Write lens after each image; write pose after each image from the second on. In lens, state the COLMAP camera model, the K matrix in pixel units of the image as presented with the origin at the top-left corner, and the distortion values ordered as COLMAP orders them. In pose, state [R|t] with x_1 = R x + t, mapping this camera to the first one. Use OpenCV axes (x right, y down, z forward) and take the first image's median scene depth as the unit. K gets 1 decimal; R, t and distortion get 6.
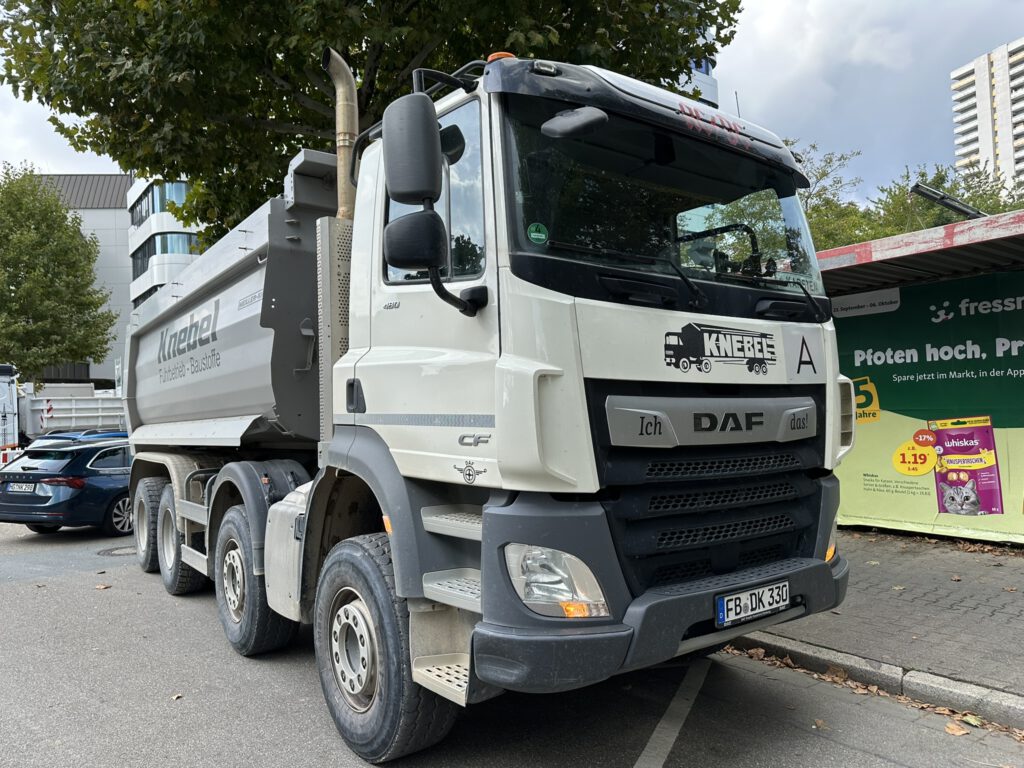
lens RADIAL K [[718.9, 0, 512.0], [0, 718.9, 384.0], [0, 0, 1]] dist [0.114225, -0.148080]
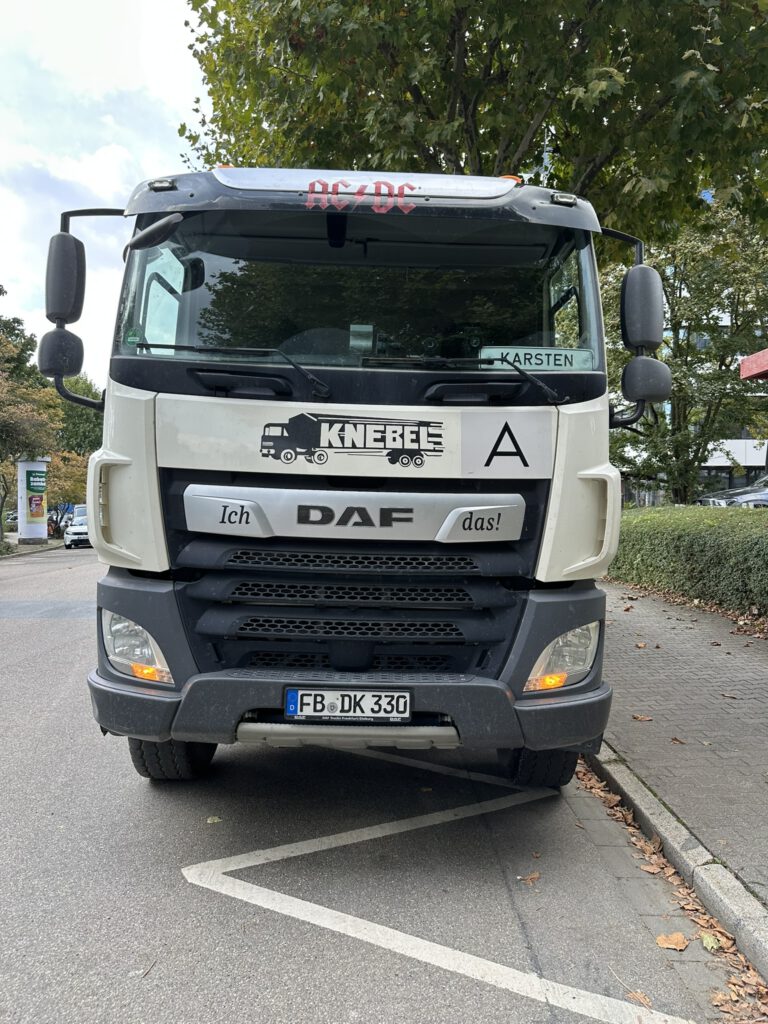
lens RADIAL K [[718.9, 0, 384.0], [0, 718.9, 512.0], [0, 0, 1]] dist [0.114225, -0.148080]
pose [[0.809310, 0.043548, -0.585766, 0.874647], [-0.016356, 0.998532, 0.051636, -0.002824], [0.587154, -0.032209, 0.808834, 0.256406]]
